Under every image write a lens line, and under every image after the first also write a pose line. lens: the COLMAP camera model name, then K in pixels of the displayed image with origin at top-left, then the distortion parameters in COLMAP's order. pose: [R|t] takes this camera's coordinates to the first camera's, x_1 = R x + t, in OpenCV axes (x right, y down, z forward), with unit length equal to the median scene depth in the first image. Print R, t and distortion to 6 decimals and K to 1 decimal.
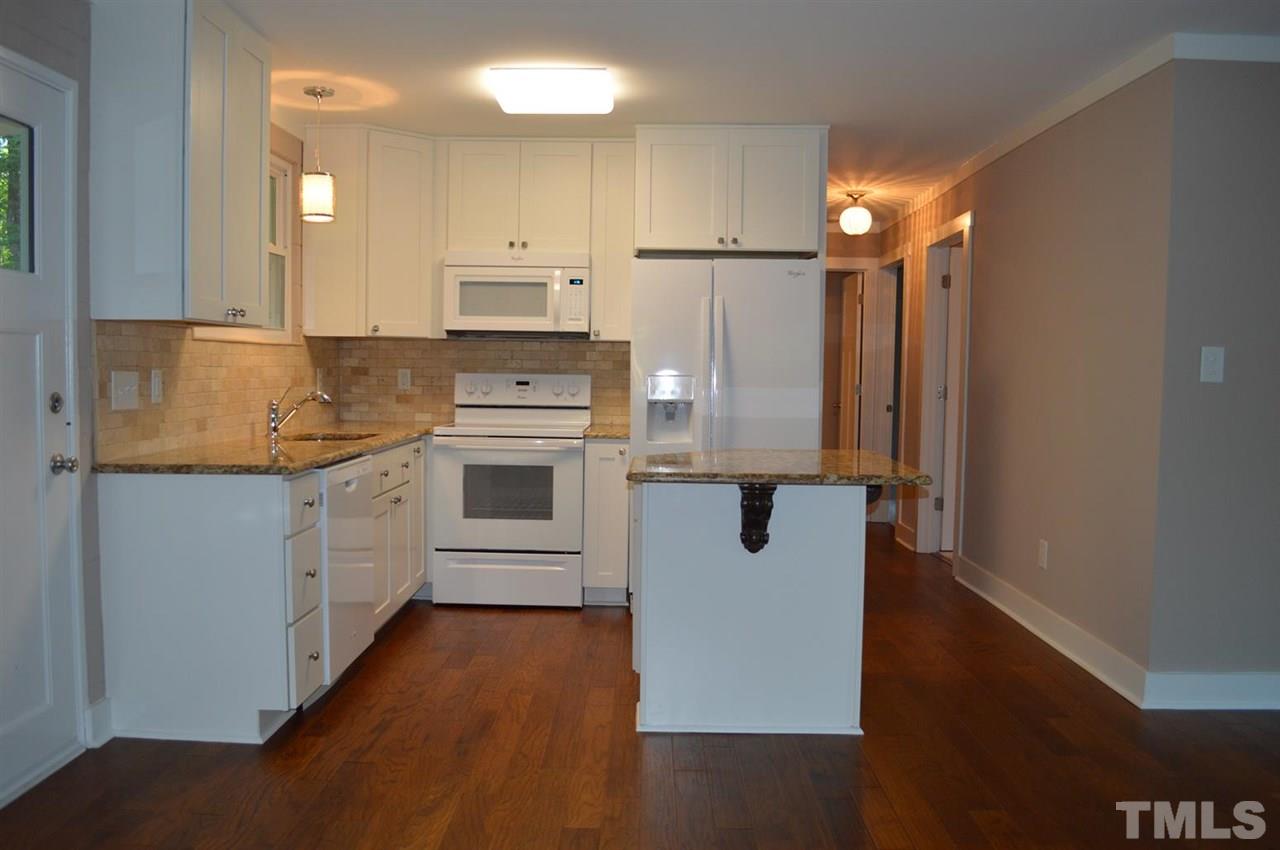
lens RADIAL K [[1032.9, 0, 640.0], [0, 1032.9, 425.0], [0, 0, 1]] dist [-0.084665, 0.008162]
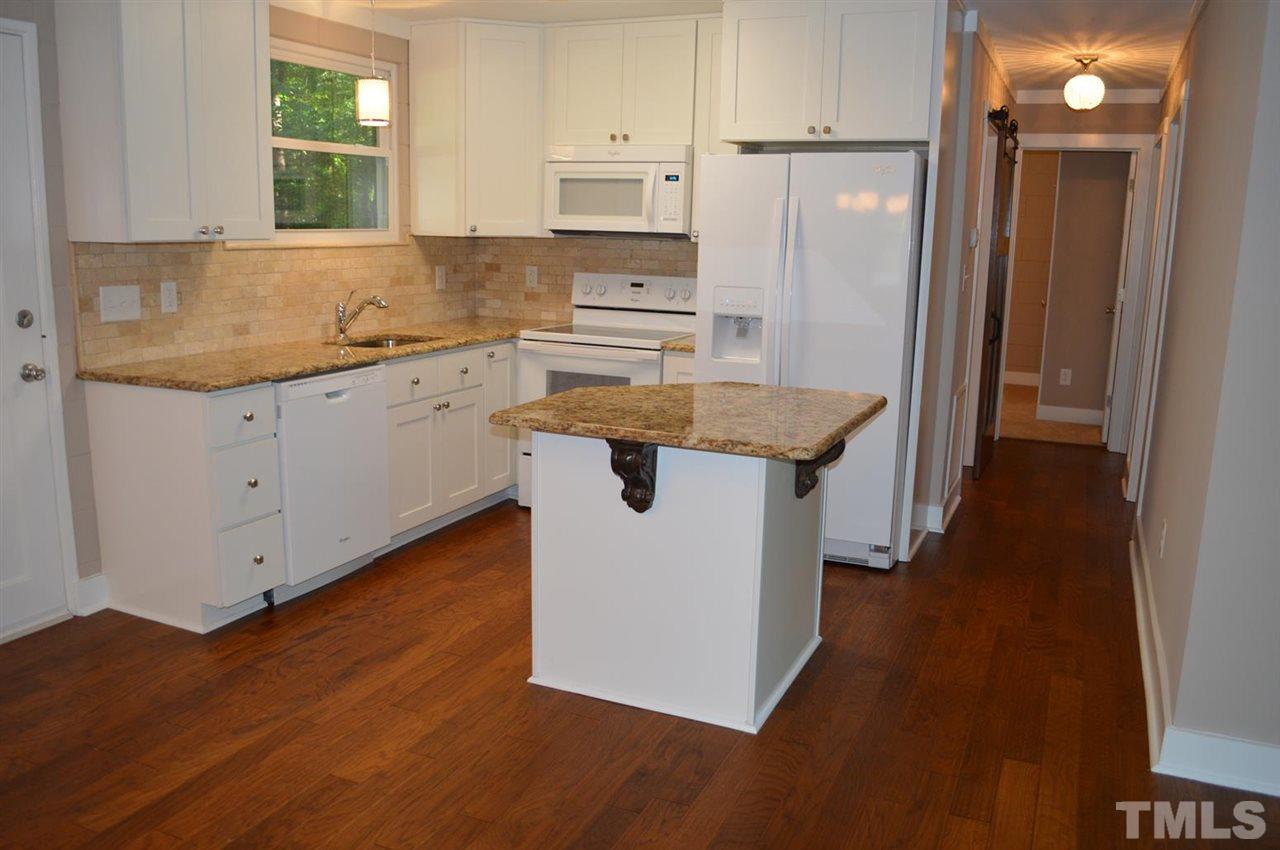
lens RADIAL K [[1032.9, 0, 640.0], [0, 1032.9, 425.0], [0, 0, 1]] dist [-0.084665, 0.008162]
pose [[0.917466, 0.082896, -0.389081, 0.296259], [-0.031932, 0.990238, 0.135679, -0.046062], [0.396530, -0.112057, 0.911157, 0.135689]]
